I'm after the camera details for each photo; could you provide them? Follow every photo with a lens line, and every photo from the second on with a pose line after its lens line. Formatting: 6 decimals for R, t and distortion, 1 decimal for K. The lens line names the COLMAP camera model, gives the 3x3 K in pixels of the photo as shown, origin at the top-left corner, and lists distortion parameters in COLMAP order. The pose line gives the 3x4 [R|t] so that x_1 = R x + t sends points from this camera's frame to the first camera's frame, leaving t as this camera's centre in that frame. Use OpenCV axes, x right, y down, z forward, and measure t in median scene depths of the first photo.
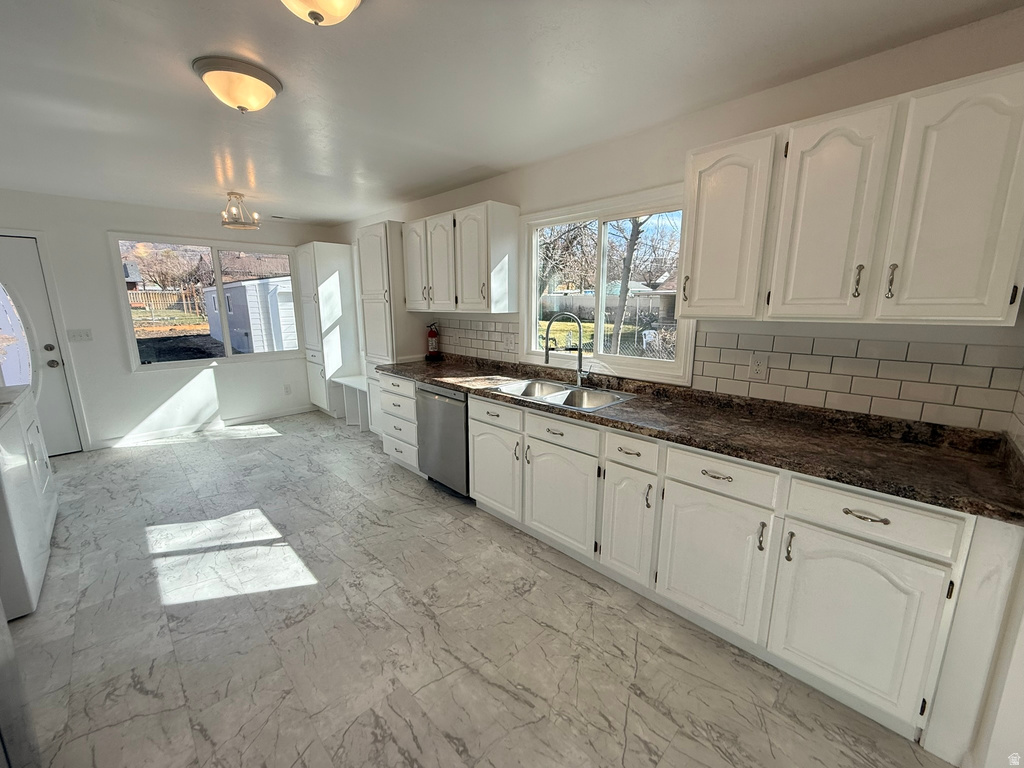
lens RADIAL K [[407.4, 0, 508.4], [0, 407.4, 384.0], [0, 0, 1]] dist [0.000570, -0.000040]
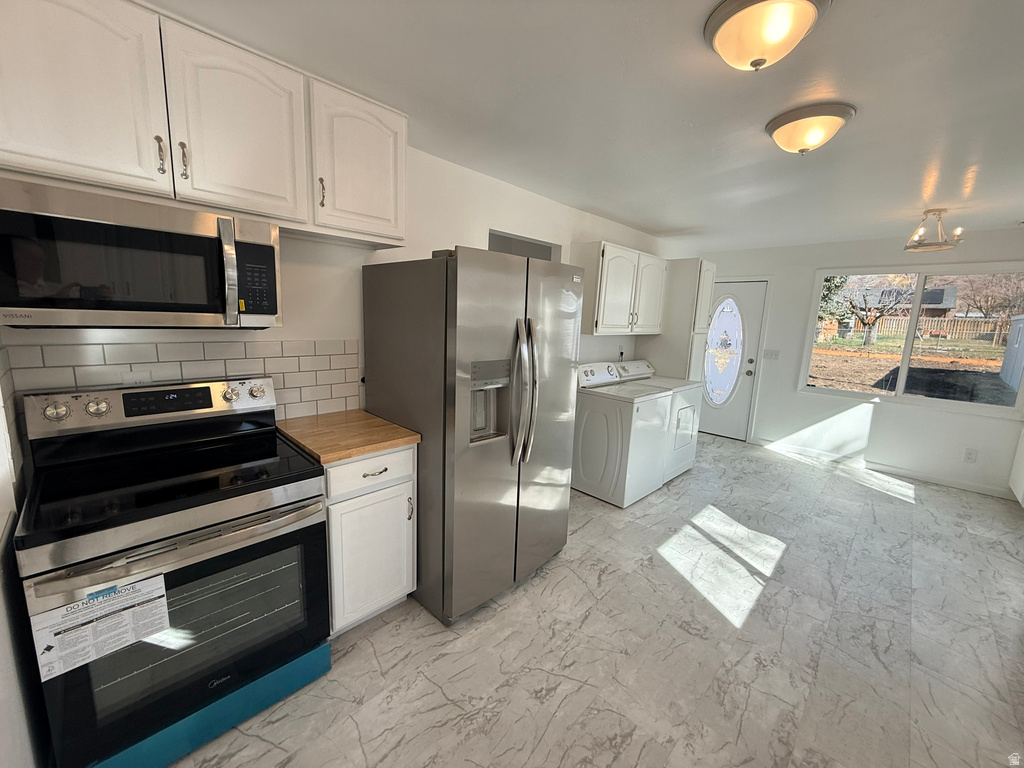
lens RADIAL K [[407.4, 0, 510.9], [0, 407.4, 388.6], [0, 0, 1]] dist [0.000570, -0.000040]
pose [[0.015735, 0.182244, -0.983127, 0.314025], [-0.232410, 0.956986, 0.173679, -0.079763], [0.972491, 0.225755, 0.057414, 0.262291]]
